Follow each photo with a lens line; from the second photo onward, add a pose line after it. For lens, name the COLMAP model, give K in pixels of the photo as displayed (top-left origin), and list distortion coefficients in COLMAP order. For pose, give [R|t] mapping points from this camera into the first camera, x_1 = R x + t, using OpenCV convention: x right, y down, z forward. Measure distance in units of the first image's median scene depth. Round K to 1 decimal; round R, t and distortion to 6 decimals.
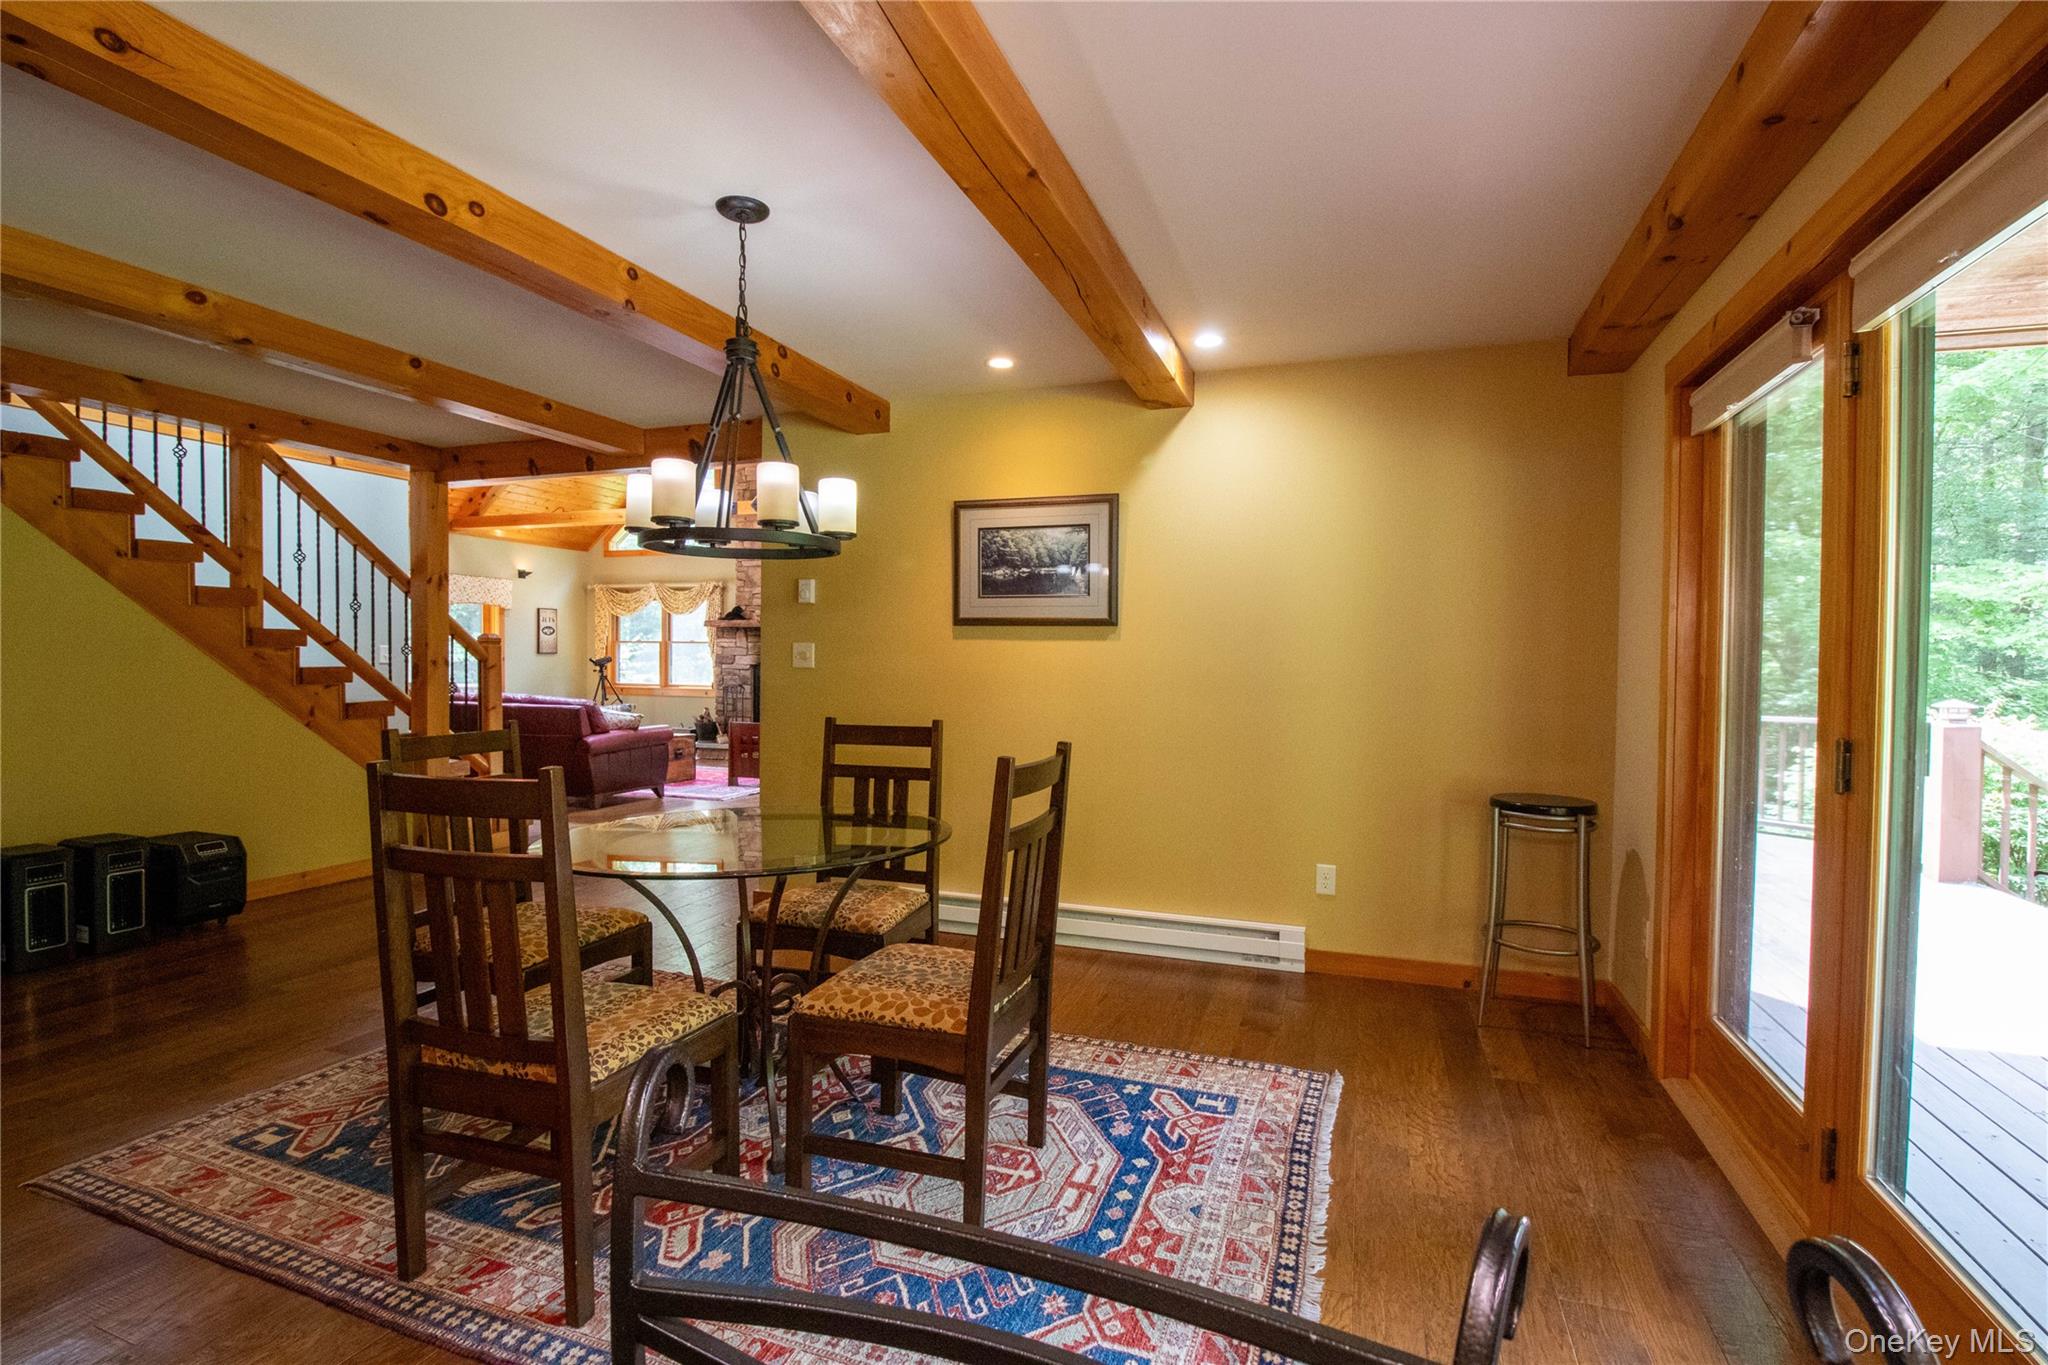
lens RADIAL K [[933.7, 0, 1024.9], [0, 933.7, 698.4], [0, 0, 1]] dist [-0.009362, -0.006422]
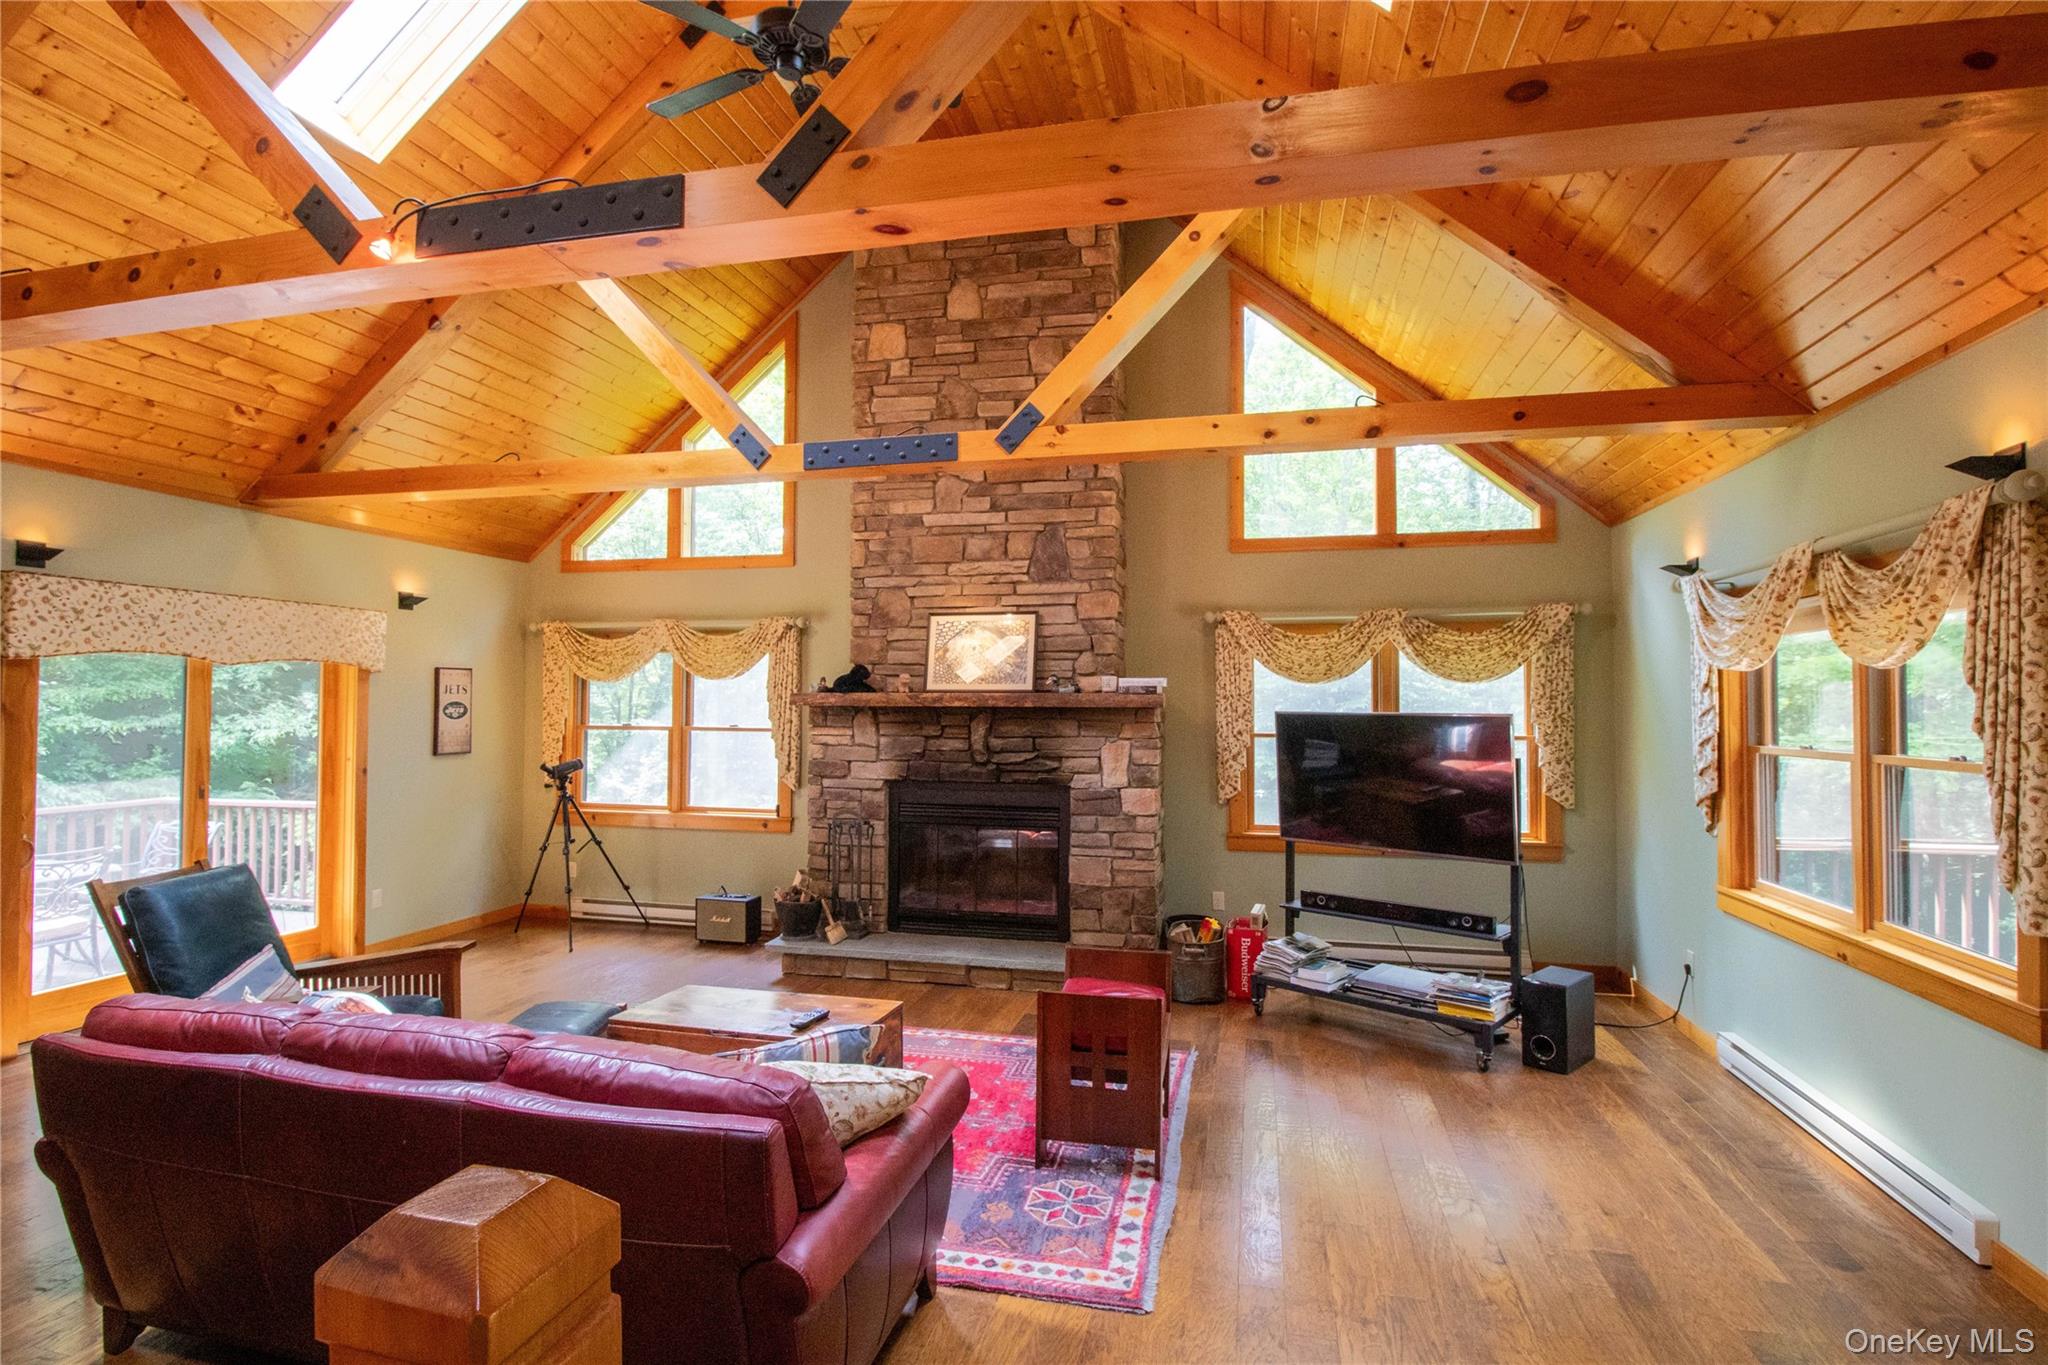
lens RADIAL K [[933.7, 0, 1025.8], [0, 933.7, 680.2], [0, 0, 1]] dist [-0.009362, -0.006422]
pose [[0.992597, -0.003648, 0.121403, -0.272863], [0.010876, 0.998203, -0.058924, -0.058187], [-0.120969, 0.059808, 0.990853, 0.469761]]
